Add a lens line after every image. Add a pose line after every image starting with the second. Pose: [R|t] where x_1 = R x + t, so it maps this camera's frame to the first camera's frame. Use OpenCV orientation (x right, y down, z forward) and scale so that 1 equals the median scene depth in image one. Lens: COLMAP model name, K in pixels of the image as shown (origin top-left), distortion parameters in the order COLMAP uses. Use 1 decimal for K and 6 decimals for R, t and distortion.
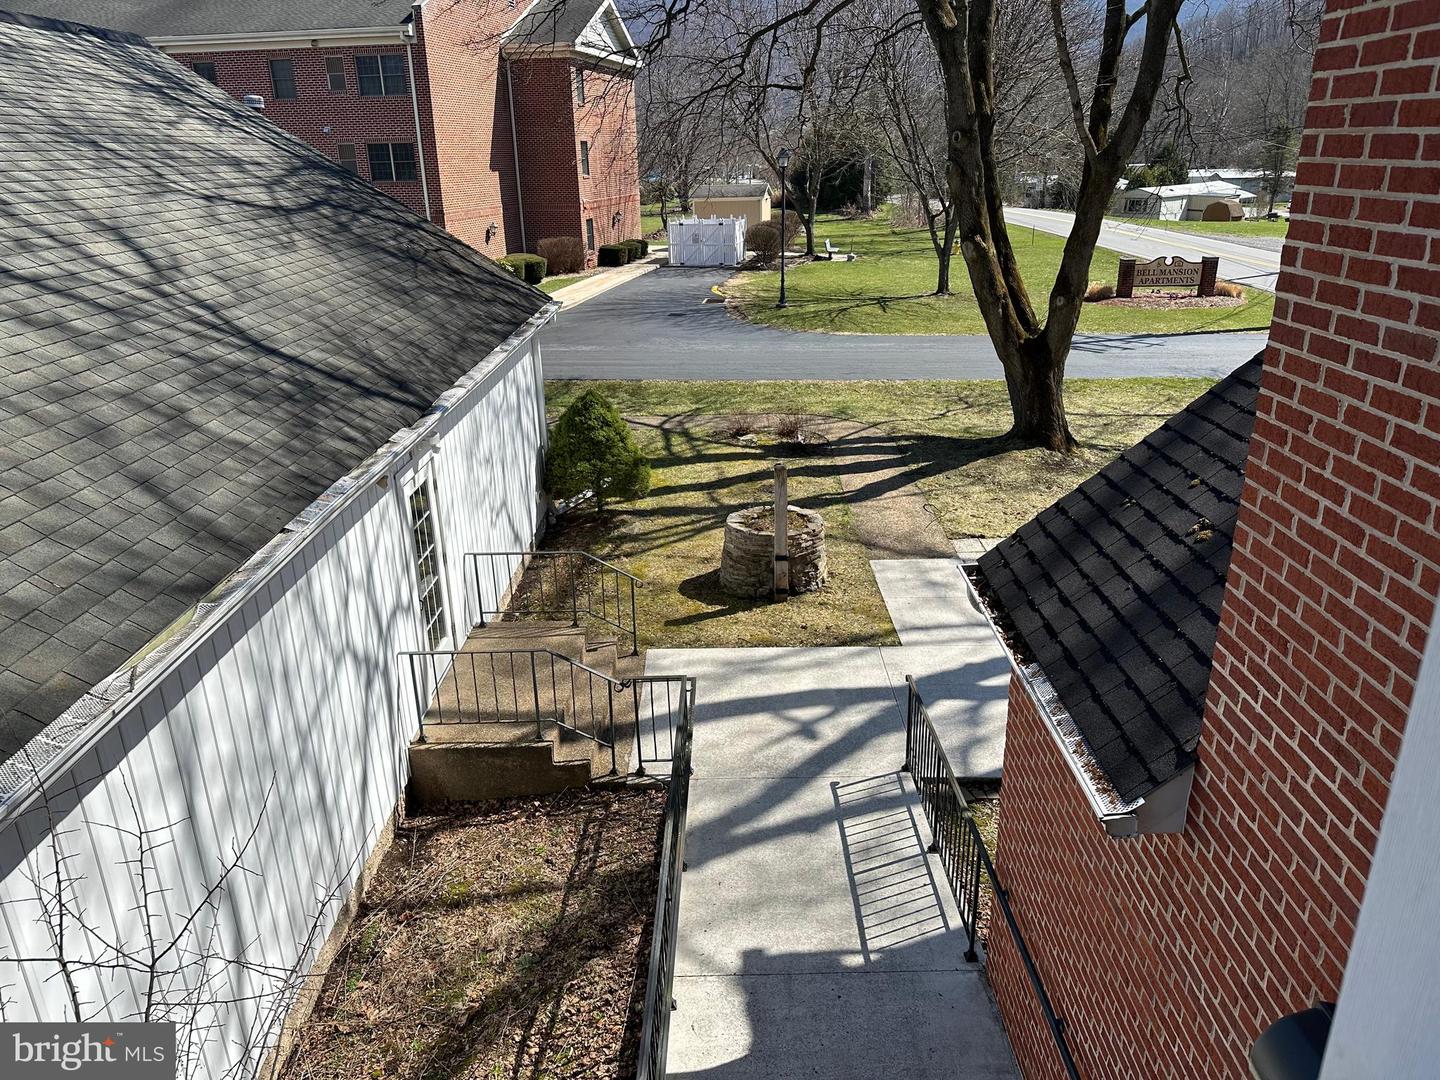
lens RADIAL K [[1004.9, 0, 720.0], [0, 1004.9, 540.0], [0, 0, 1]] dist [0.114865, -0.169260]
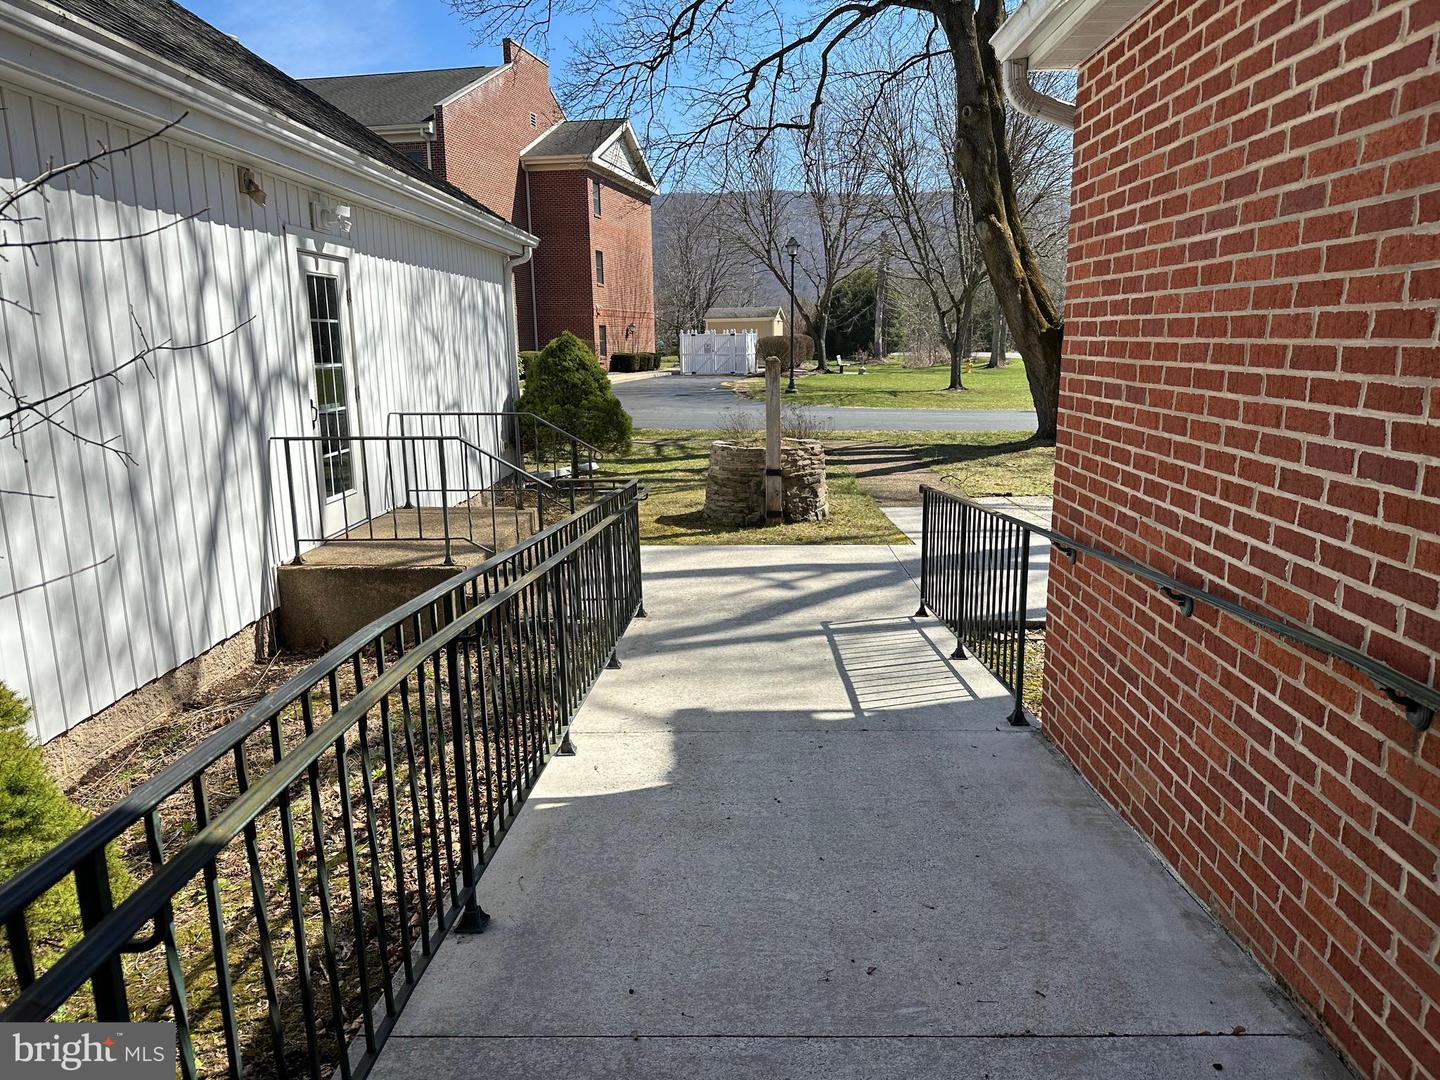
lens RADIAL K [[1004.9, 0, 720.0], [0, 1004.9, 540.0], [0, 0, 1]] dist [0.114865, -0.169260]
pose [[0.999791, 0.011560, -0.016877, 0.021452], [-0.014131, 0.986821, -0.161199, 0.148981], [0.014791, 0.161404, 0.986778, 0.116003]]
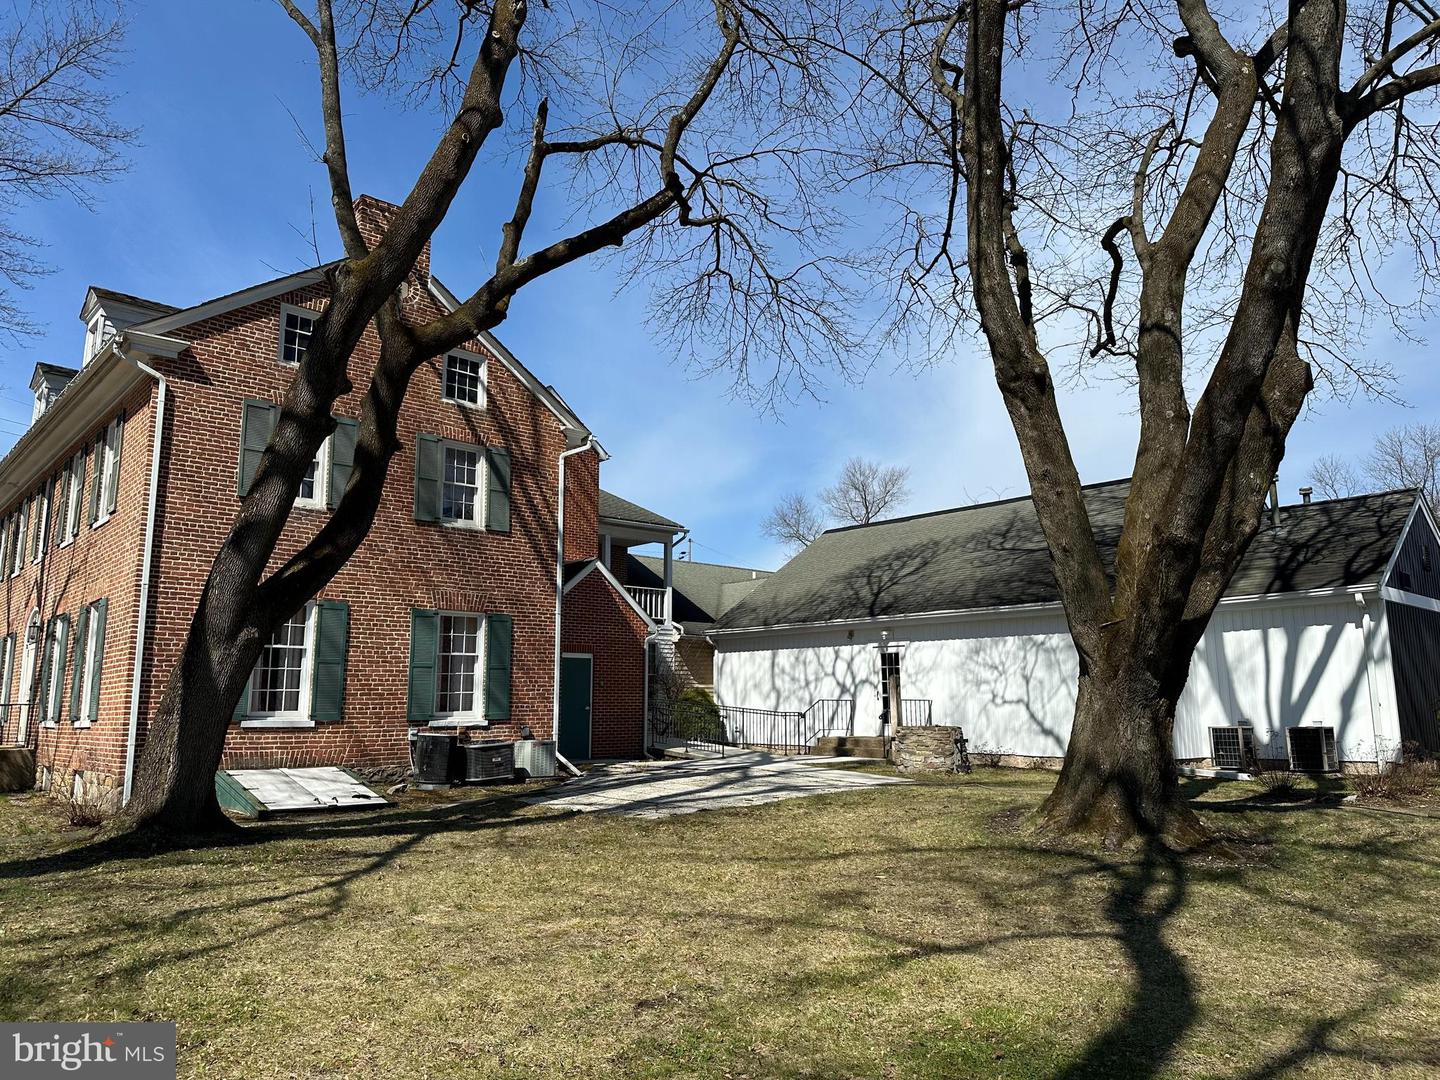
lens RADIAL K [[1004.9, 0, 720.0], [0, 1004.9, 540.0], [0, 0, 1]] dist [0.114865, -0.169260]
pose [[-0.735175, -0.087512, -0.672205, 0.959383], [-0.222101, 0.967992, 0.116887, -0.287524], [0.640460, 0.235230, -0.731080, 1.350359]]
